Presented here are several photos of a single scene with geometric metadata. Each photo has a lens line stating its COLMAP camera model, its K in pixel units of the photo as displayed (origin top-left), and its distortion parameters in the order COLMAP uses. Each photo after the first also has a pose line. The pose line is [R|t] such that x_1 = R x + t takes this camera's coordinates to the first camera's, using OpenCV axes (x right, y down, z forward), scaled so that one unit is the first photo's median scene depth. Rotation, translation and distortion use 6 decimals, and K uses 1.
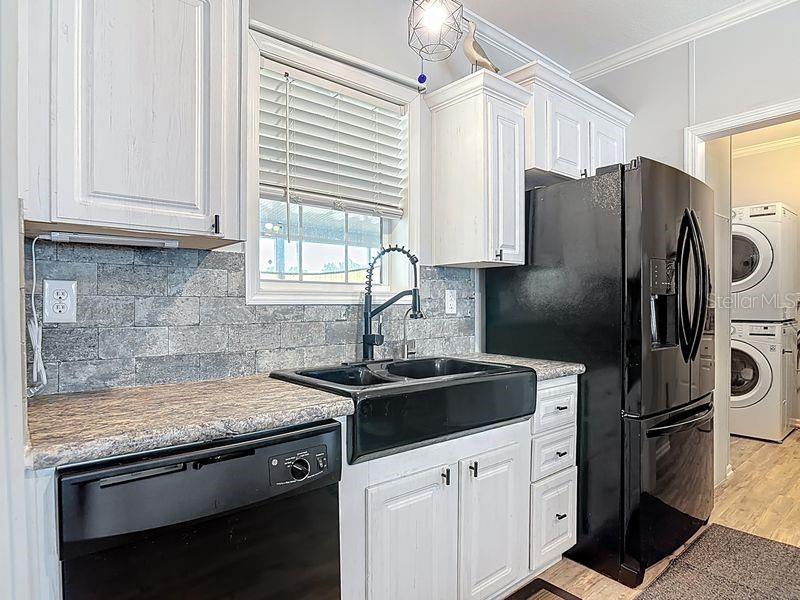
lens RADIAL K [[463.7, 0, 393.7], [0, 463.7, 309.6], [0, 0, 1]] dist [-0.011209, -0.002423]
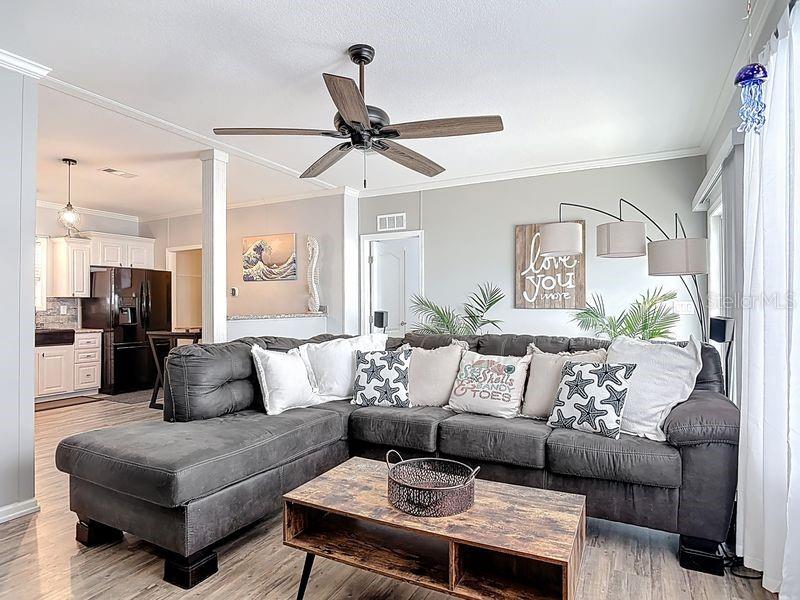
lens RADIAL K [[463.7, 0, 398.0], [0, 463.7, 299.7], [0, 0, 1]] dist [-0.011209, -0.002423]
pose [[0.922120, 0.001259, 0.386903, 1.151101], [0.009489, 0.999620, -0.025868, 0.016072], [-0.386788, 0.027525, 0.921758, -2.961765]]
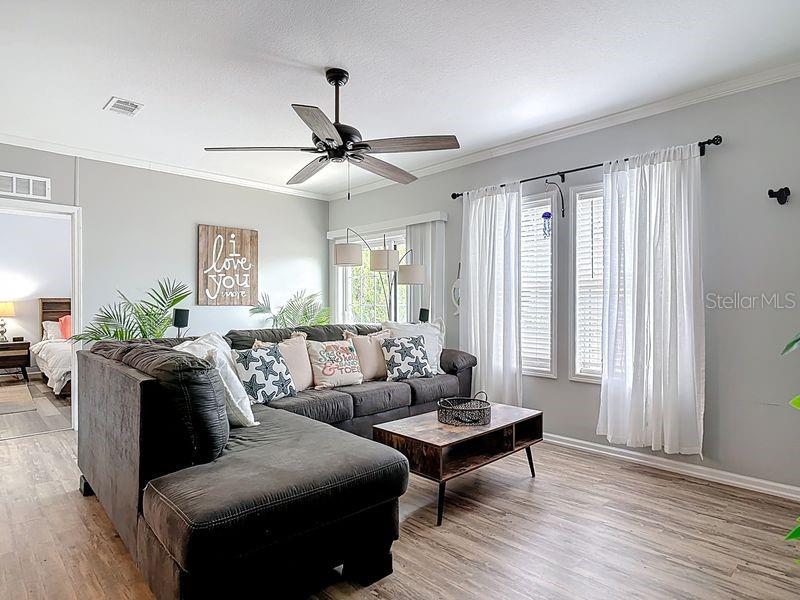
lens RADIAL K [[463.7, 0, 394.8], [0, 463.7, 303.7], [0, 0, 1]] dist [-0.011209, -0.002423]
pose [[-0.067736, -0.006538, 0.997682, -0.008841], [0.015641, 0.999849, 0.007614, -0.008290], [-0.997581, 0.016120, -0.067624, -1.717472]]
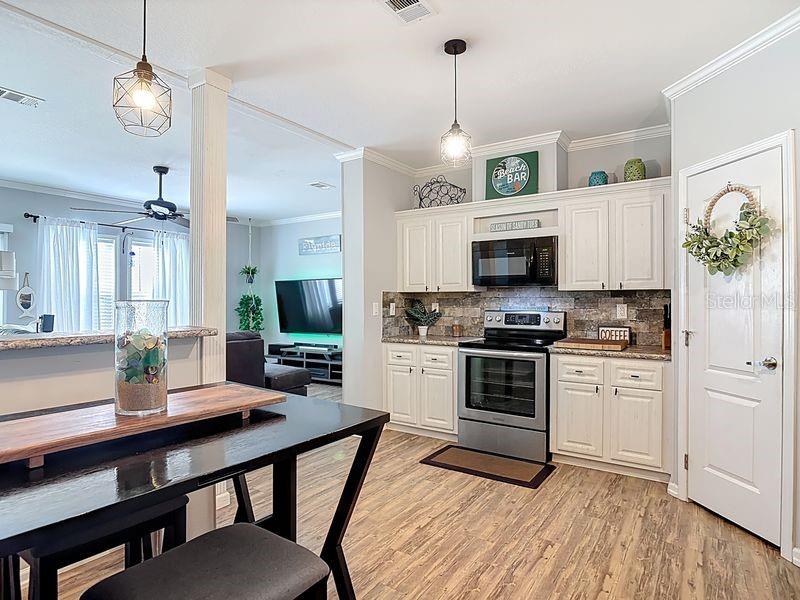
lens RADIAL K [[463.7, 0, 405.9], [0, 463.7, 304.1], [0, 0, 1]] dist [-0.011209, -0.002423]
pose [[-0.956352, 0.005466, -0.292167, 1.014781], [-0.001461, 0.999723, 0.023484, -0.081632], [0.292215, 0.022886, -0.956079, 1.190704]]
